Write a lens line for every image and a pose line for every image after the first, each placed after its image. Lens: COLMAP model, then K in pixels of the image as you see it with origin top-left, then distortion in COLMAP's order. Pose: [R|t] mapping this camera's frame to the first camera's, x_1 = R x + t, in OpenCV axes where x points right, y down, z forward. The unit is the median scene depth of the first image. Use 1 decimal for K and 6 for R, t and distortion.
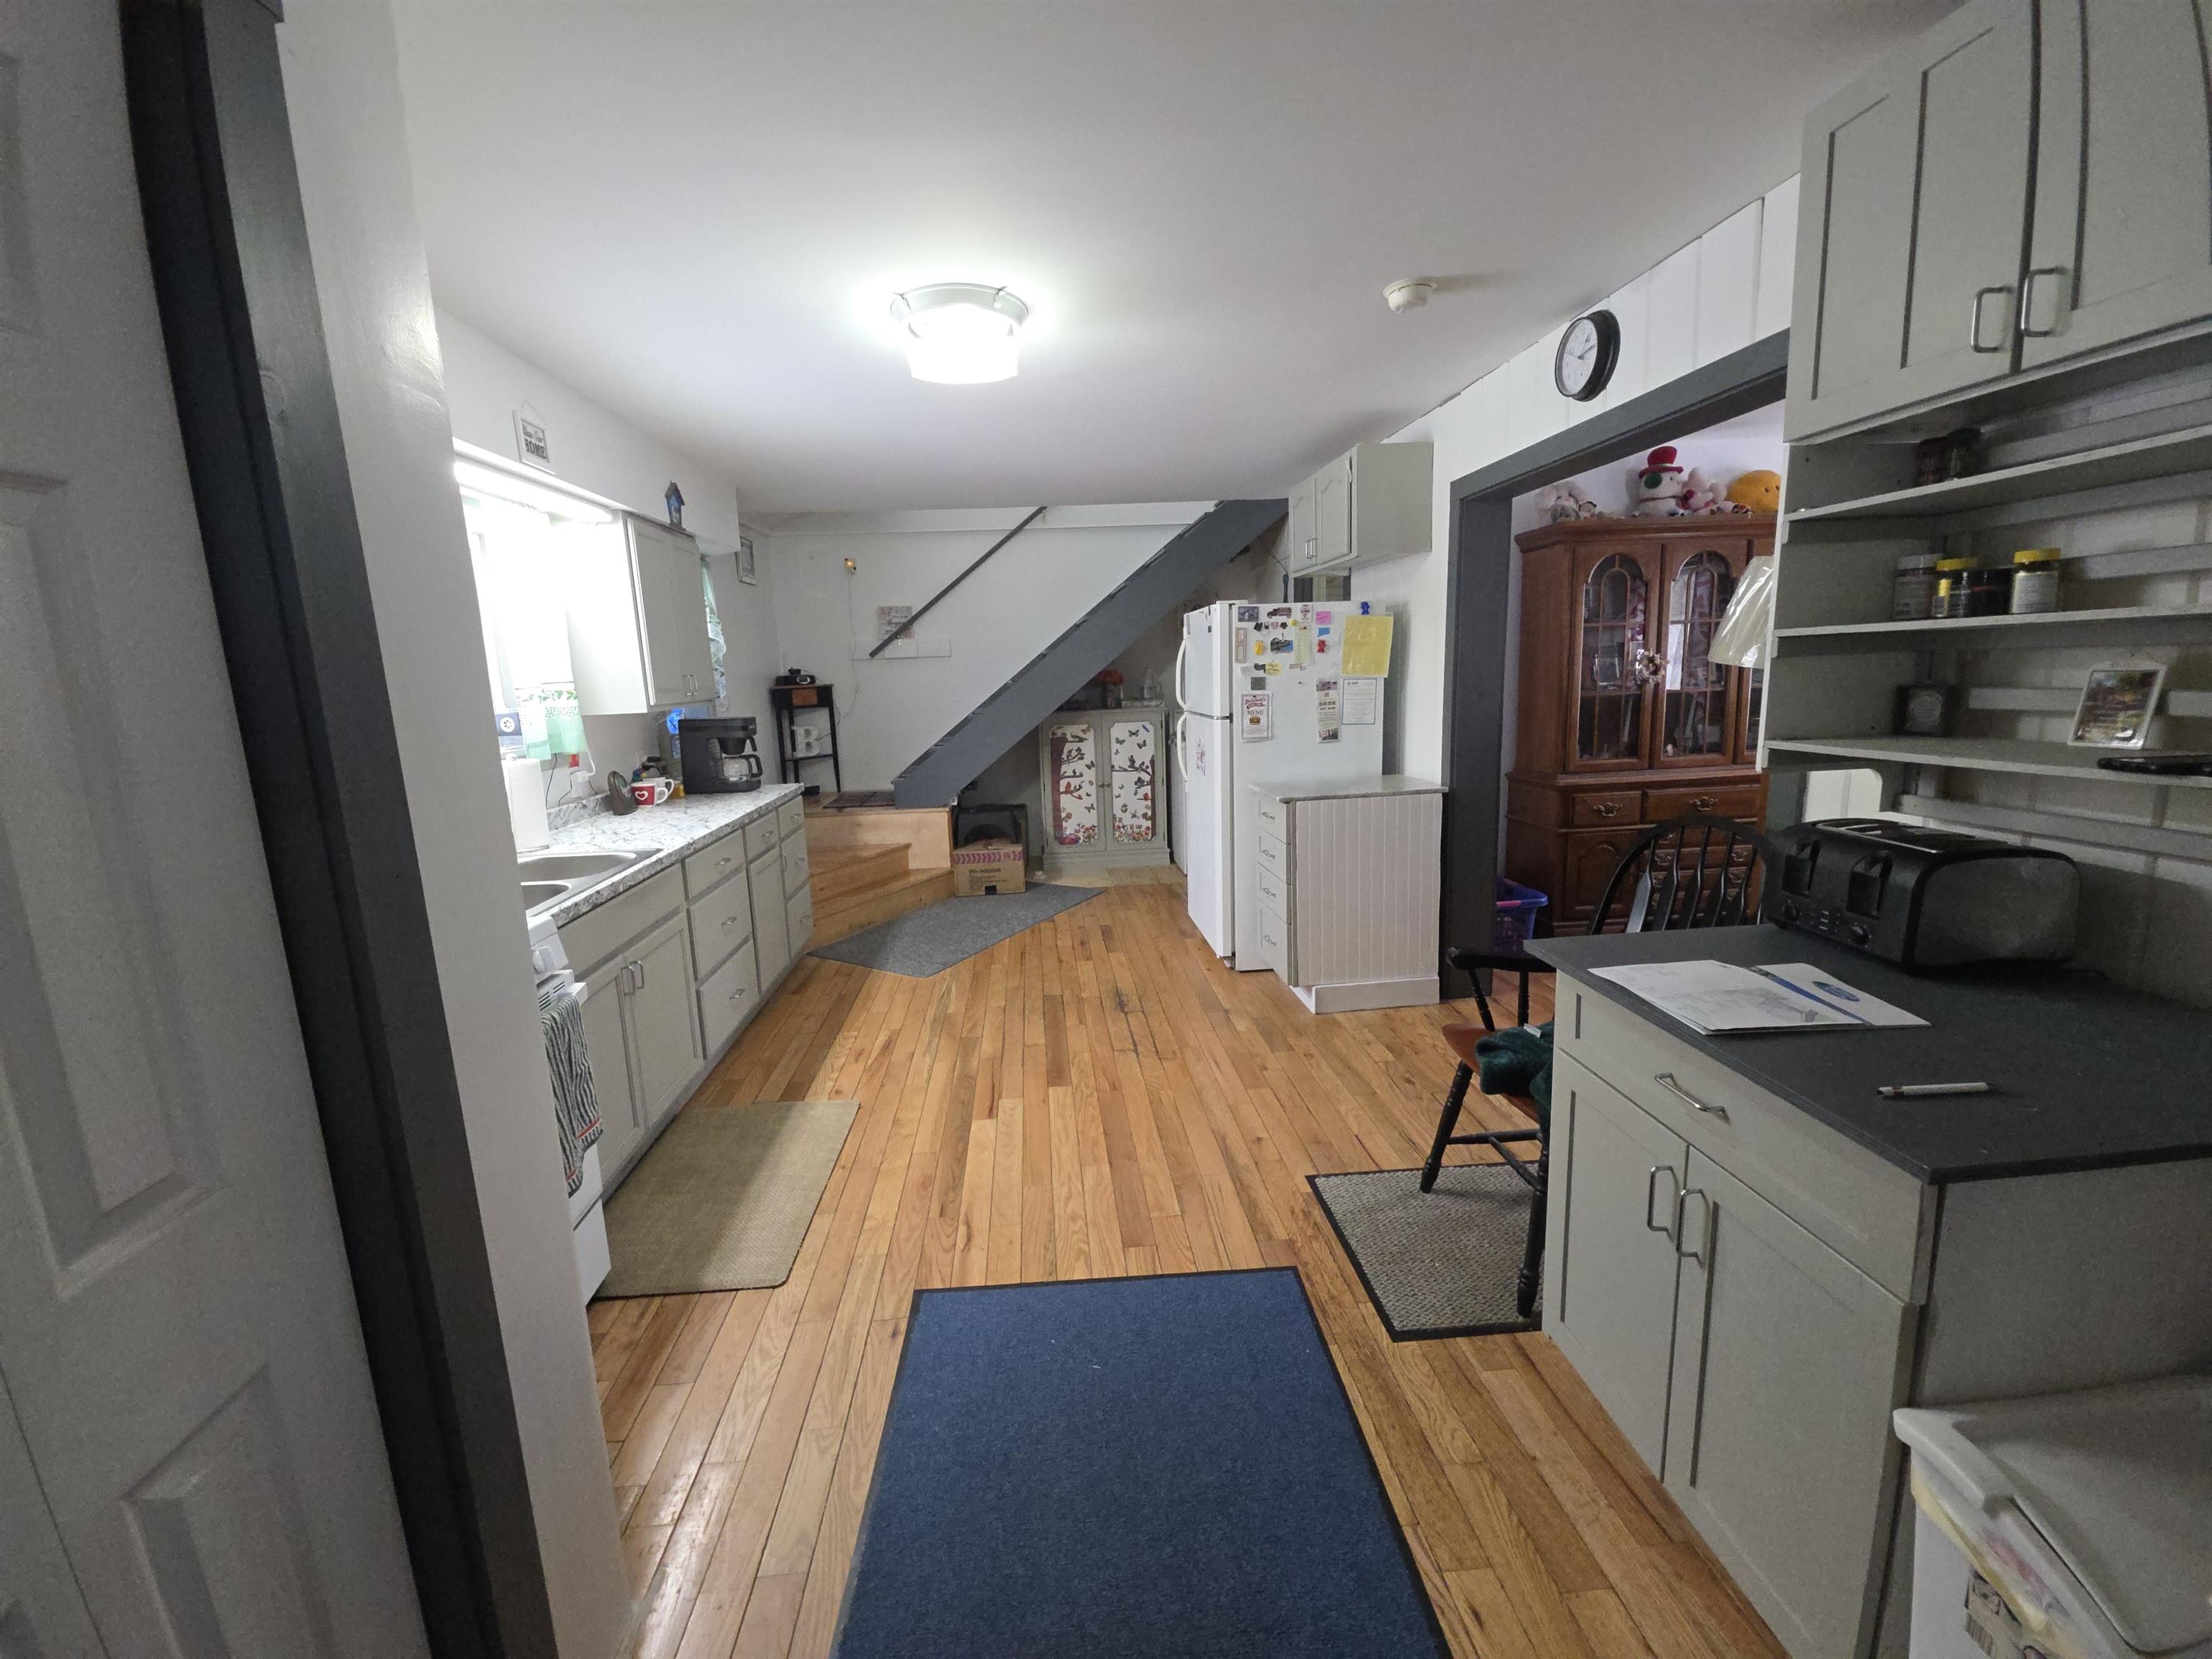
lens RADIAL K [[904.3, 0, 1100.9], [0, 904.3, 819.3], [0, 0, 1]] dist [0.000216, -0.000179]
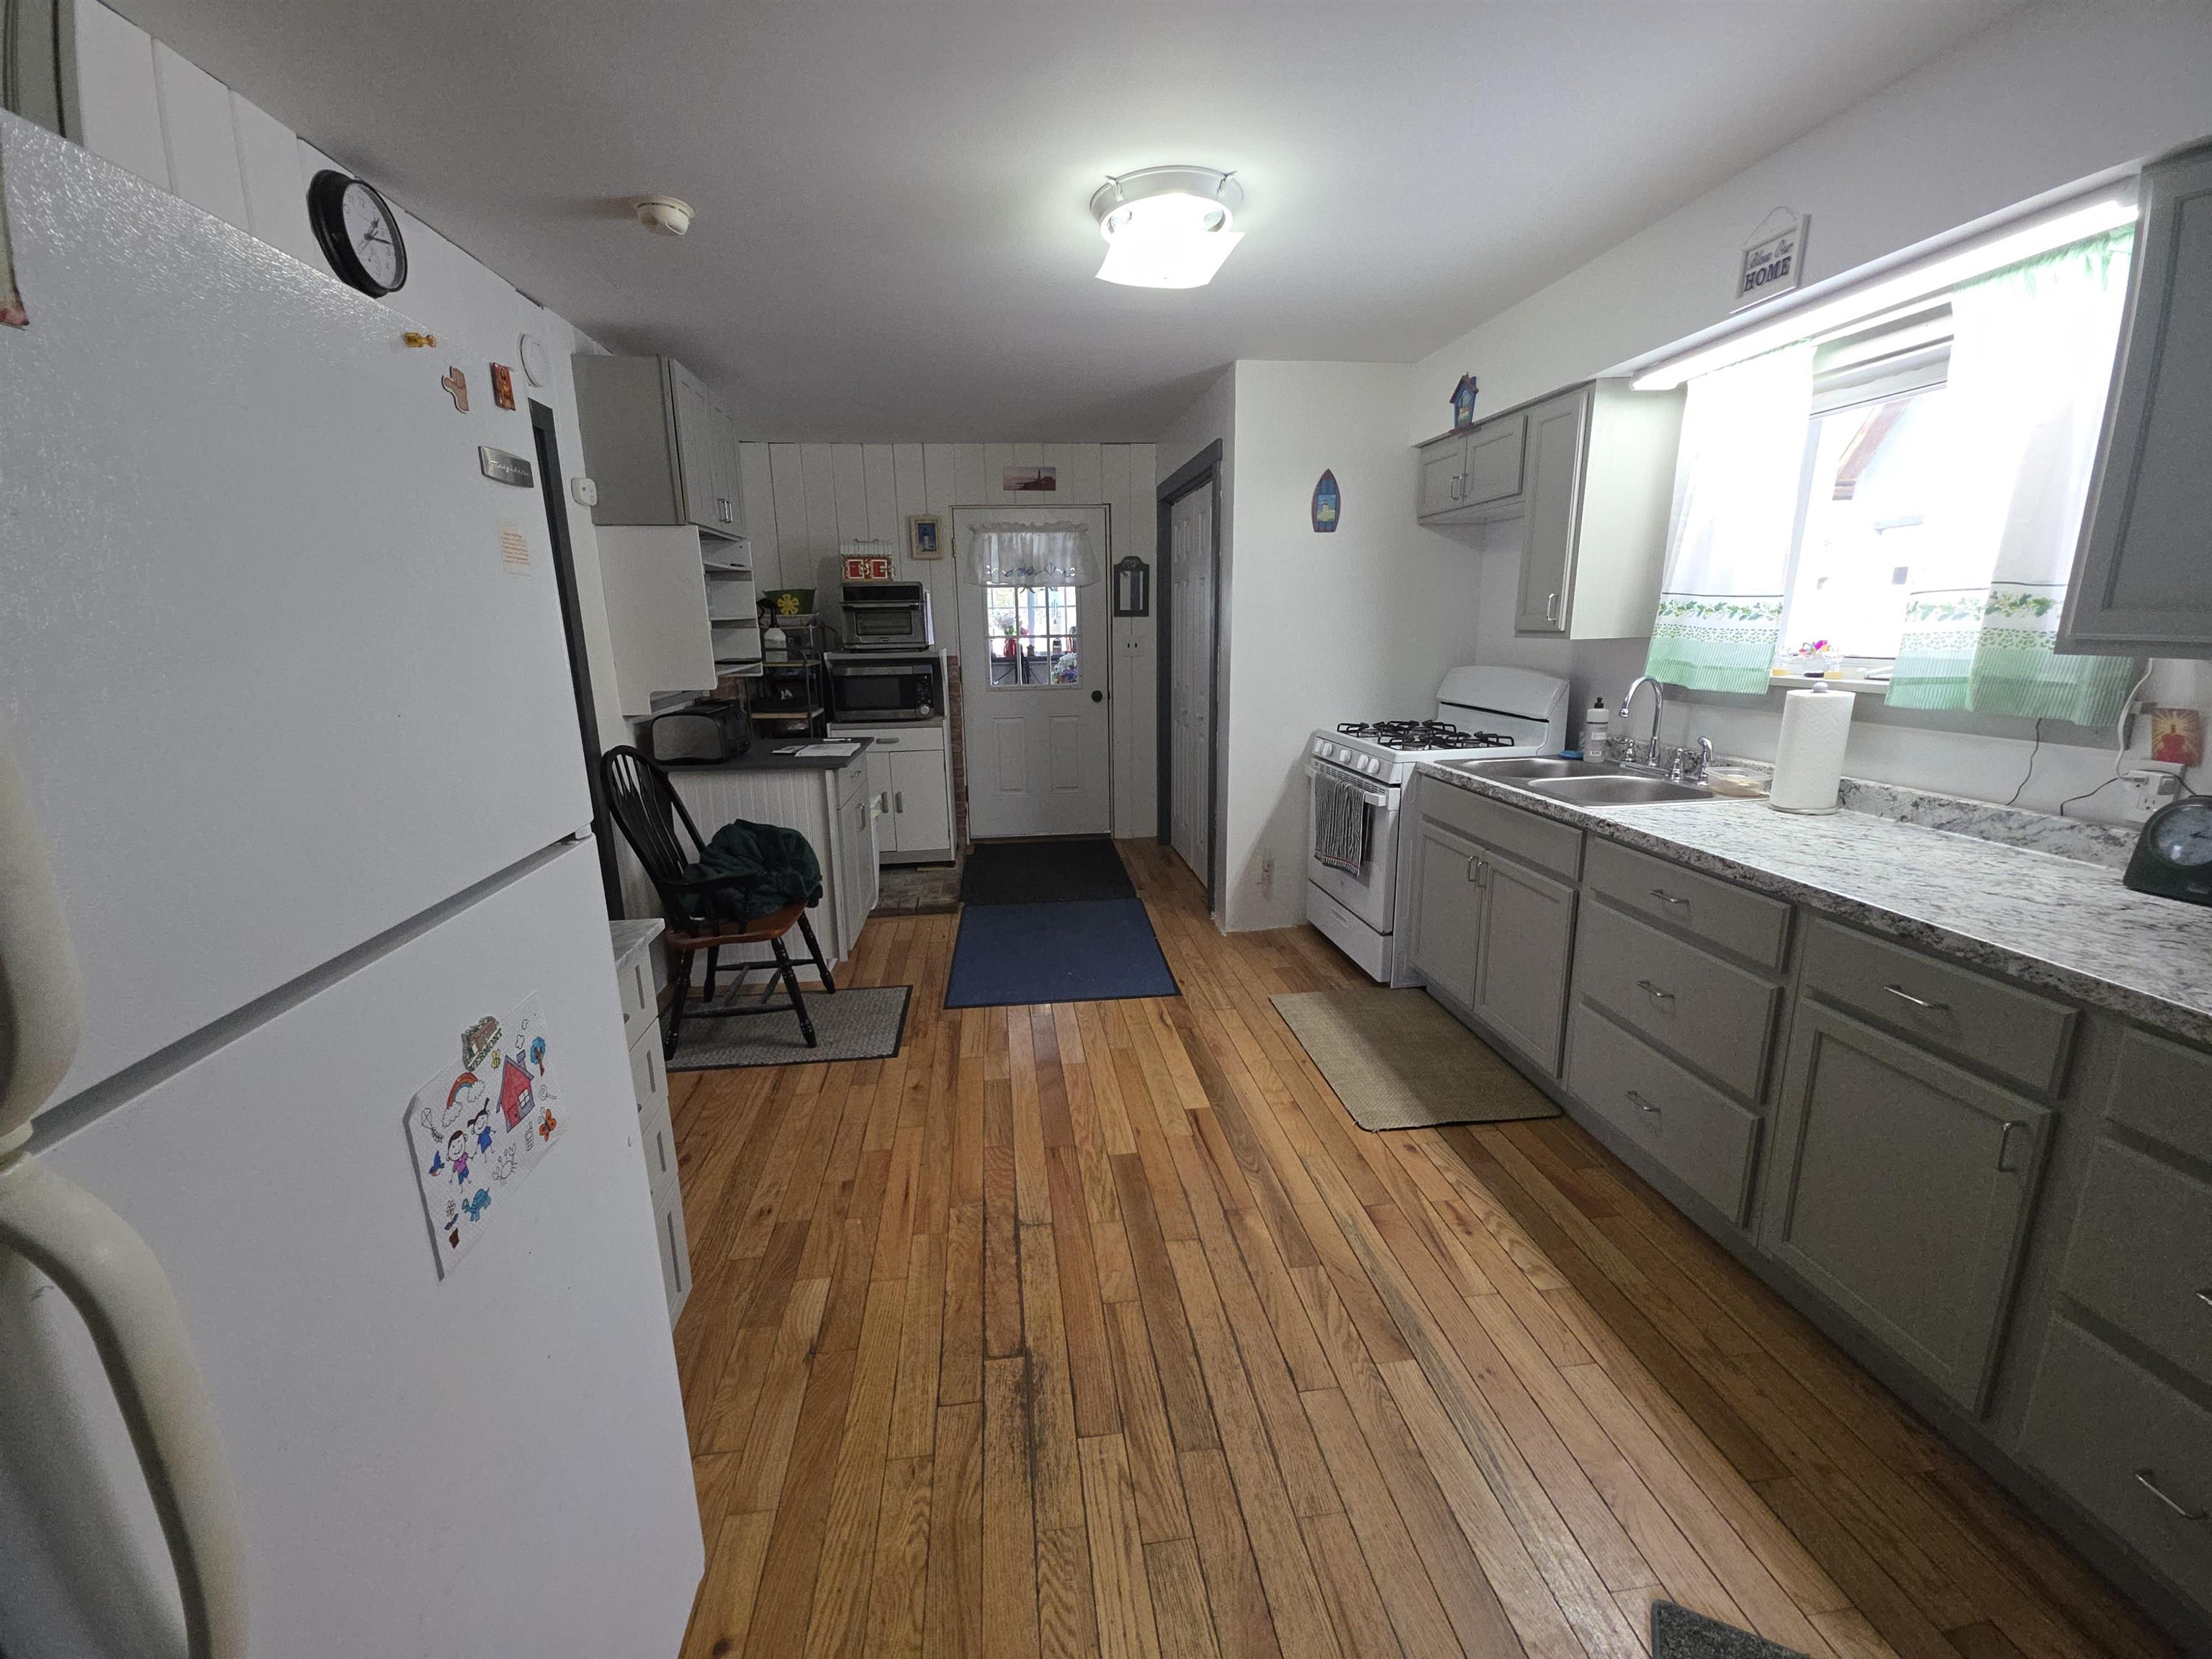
lens RADIAL K [[904.3, 0, 1103.6], [0, 904.3, 830.8], [0, 0, 1]] dist [0.000216, -0.000179]
pose [[-0.997074, 0.069948, -0.030849, -0.024588], [0.052316, 0.918547, 0.391834, -0.274170], [0.055745, 0.389074, -0.919518, 1.645061]]
